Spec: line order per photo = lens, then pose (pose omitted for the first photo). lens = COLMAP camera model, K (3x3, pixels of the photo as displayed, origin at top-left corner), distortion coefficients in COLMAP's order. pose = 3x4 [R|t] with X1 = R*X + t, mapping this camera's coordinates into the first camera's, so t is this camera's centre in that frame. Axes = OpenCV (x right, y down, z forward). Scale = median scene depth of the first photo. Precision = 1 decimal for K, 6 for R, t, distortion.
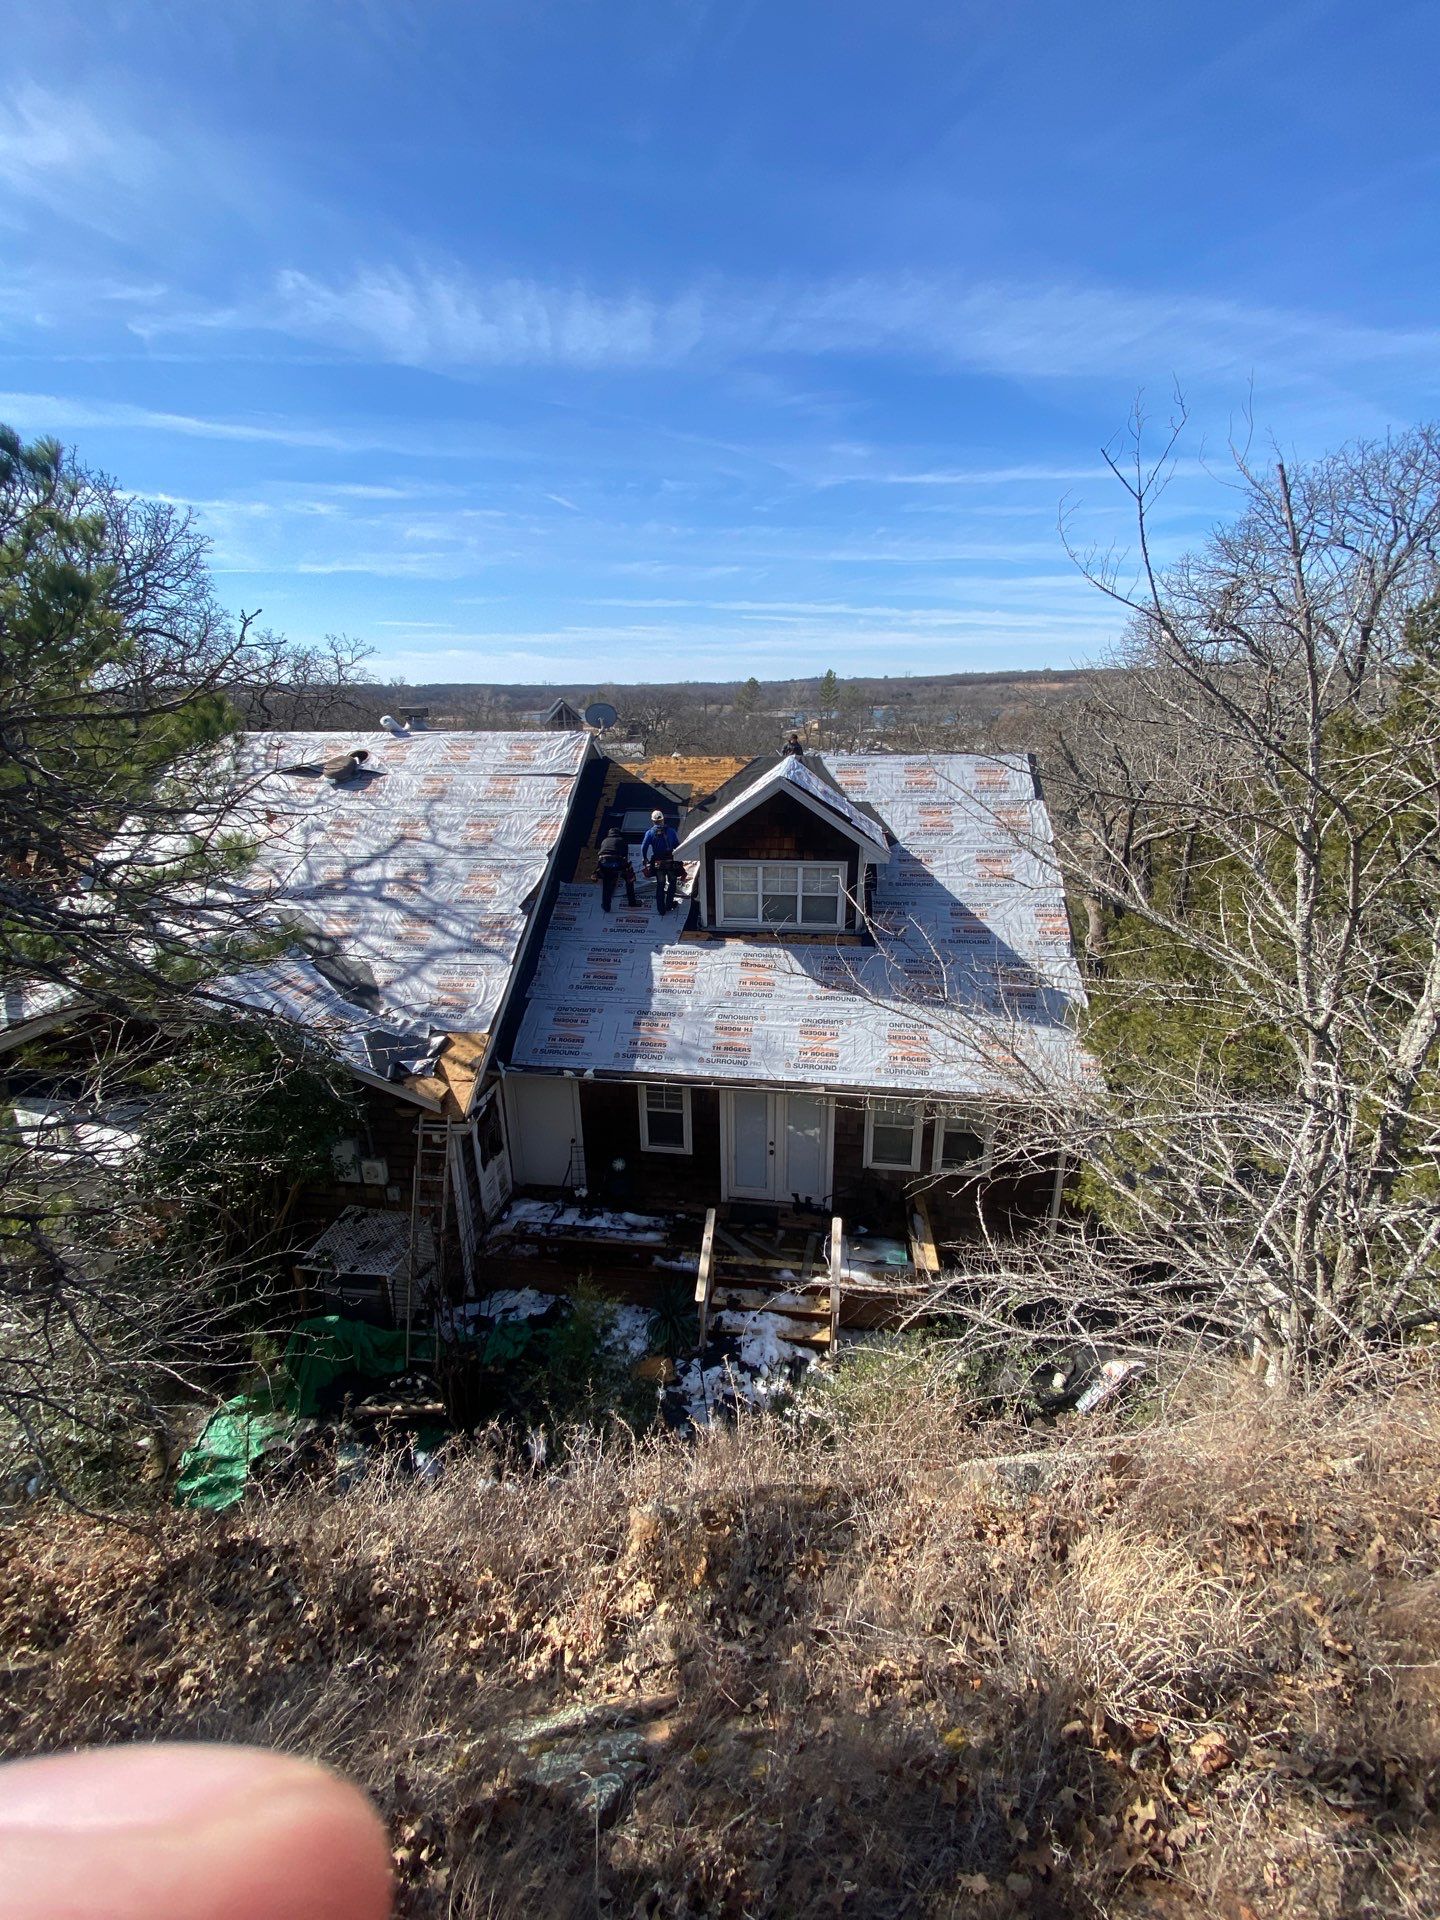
lens RADIAL K [[753.5, 0, 708.1], [0, 753.5, 963.1], [0, 0, 1]] dist [-0.006860, -0.006033]
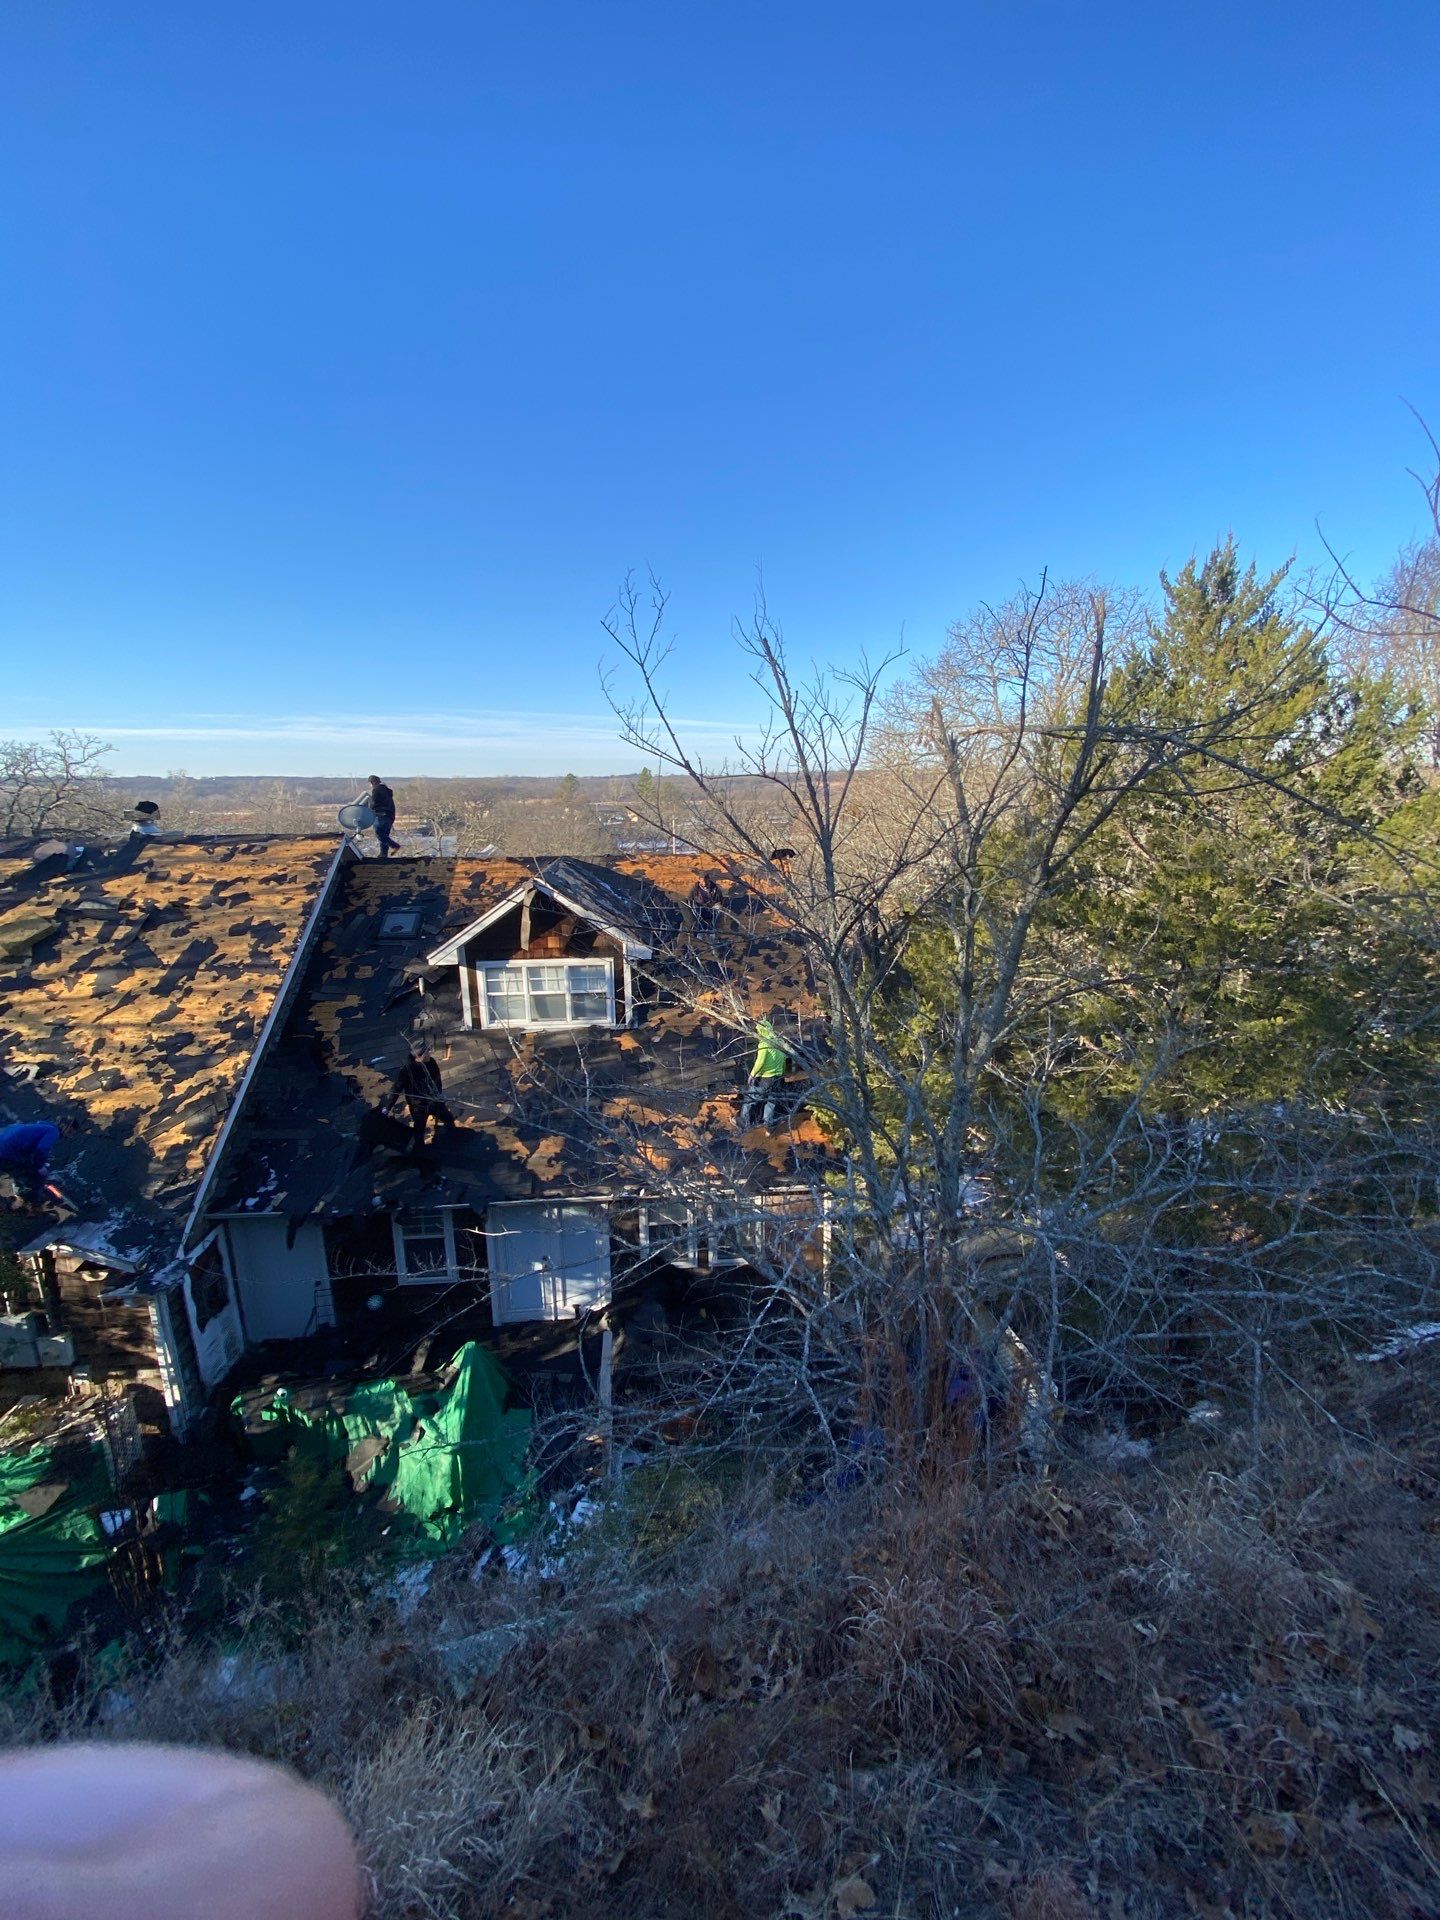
lens RADIAL K [[753.5, 0, 712.5], [0, 753.5, 959.8], [0, 0, 1]] dist [-0.006860, -0.006033]
pose [[0.975593, -0.043098, 0.215314, 0.100675], [0.068349, 0.991440, -0.111240, -0.011473], [-0.208676, 0.123242, 0.970188, -0.005856]]
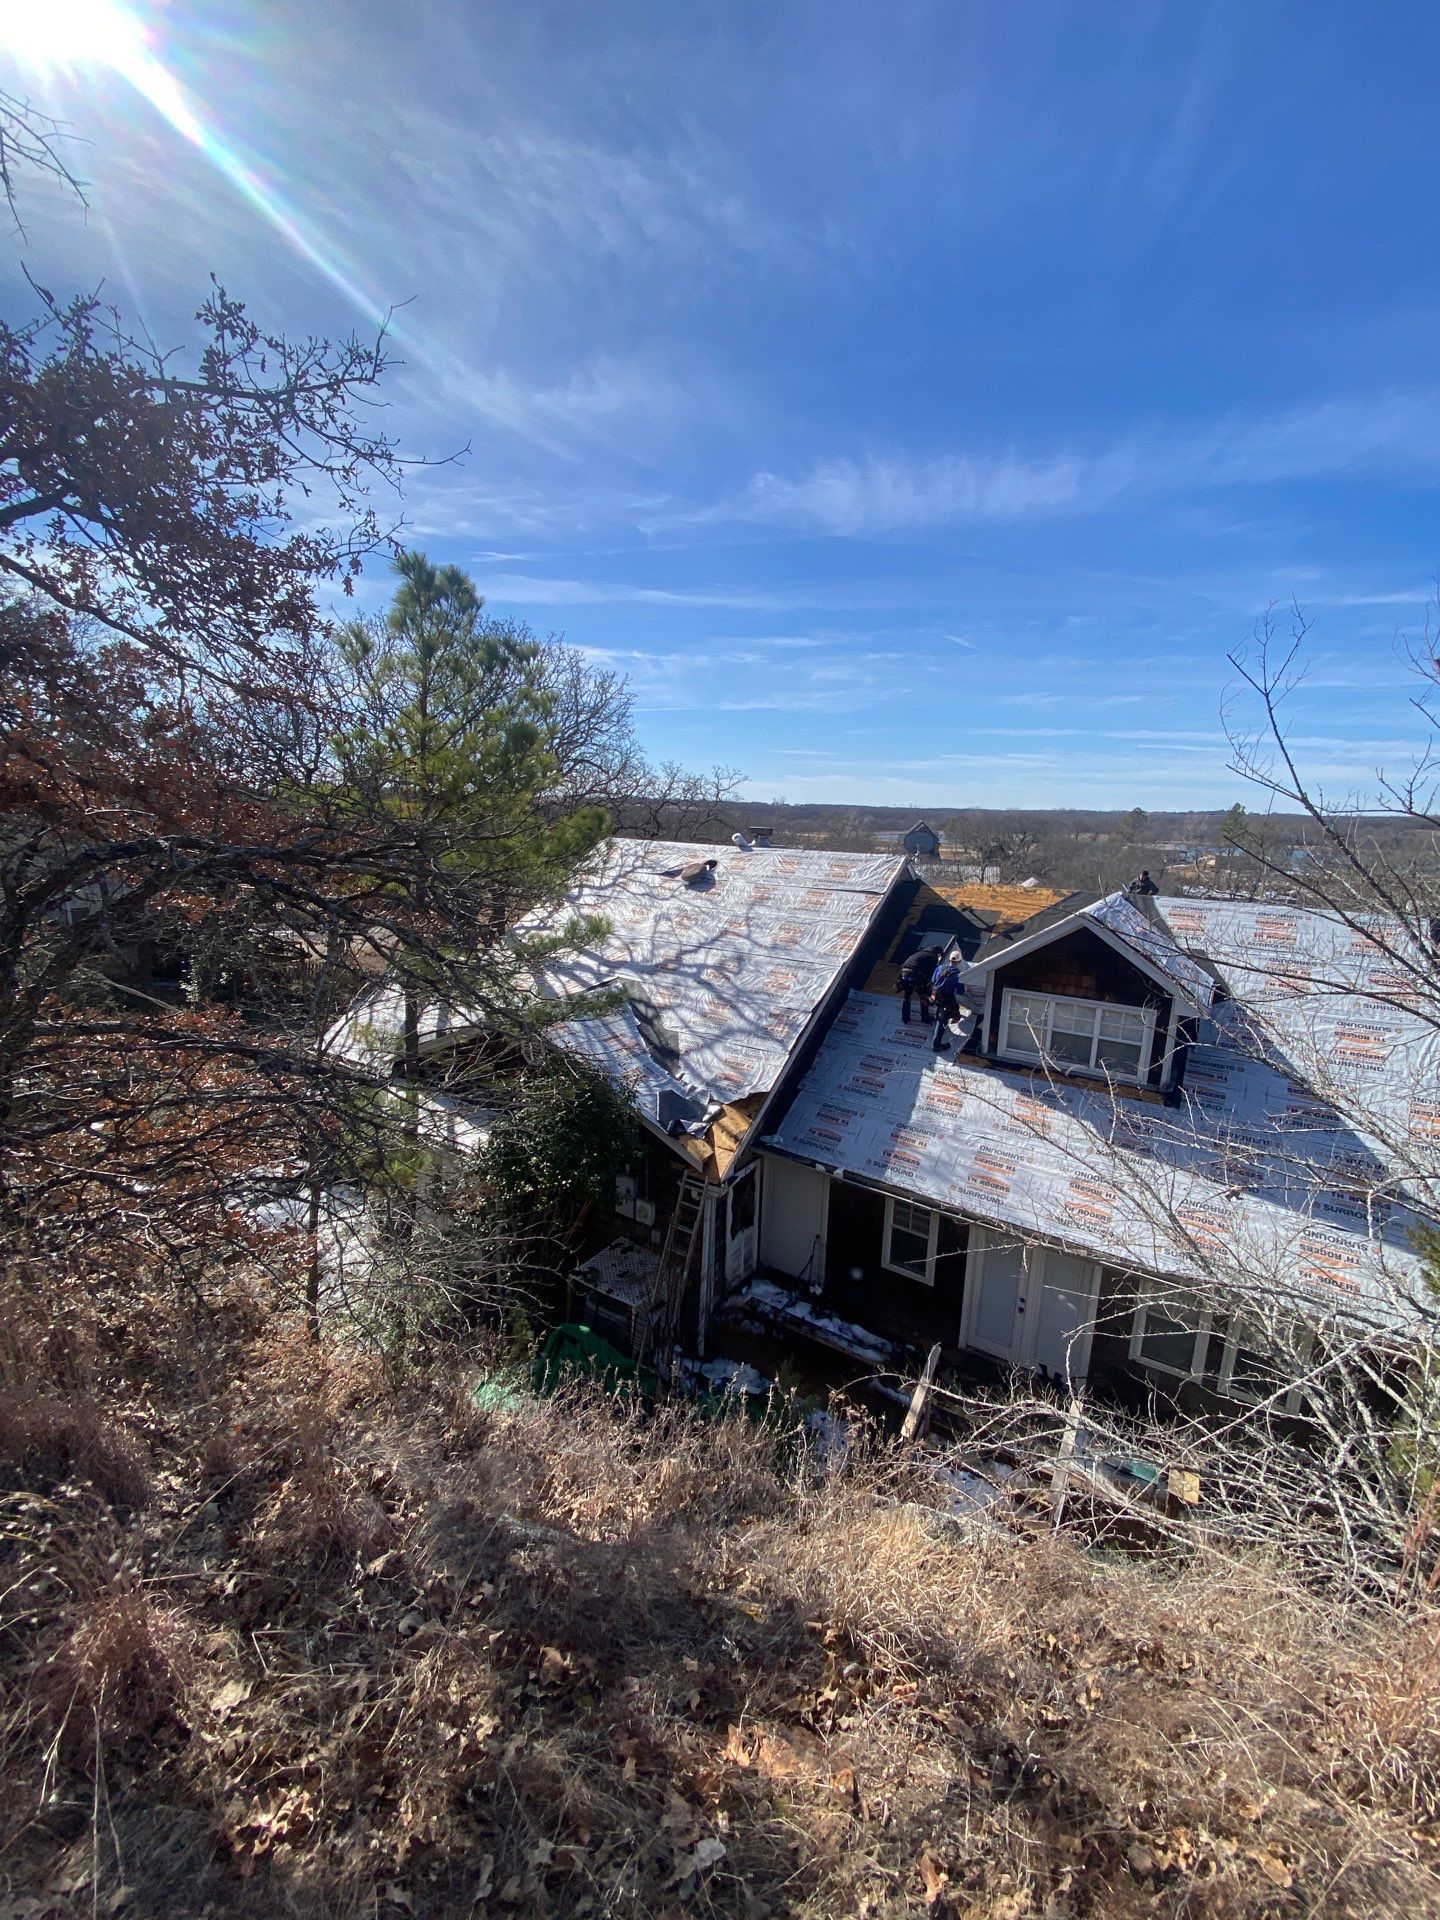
lens RADIAL K [[753.5, 0, 713.3], [0, 753.5, 960.0], [0, 0, 1]] dist [-0.006860, -0.006033]
pose [[0.893442, 0.123465, -0.431877, 0.089021], [-0.187943, 0.976025, -0.109780, 0.007947], [0.407969, 0.179250, 0.895227, -0.047357]]
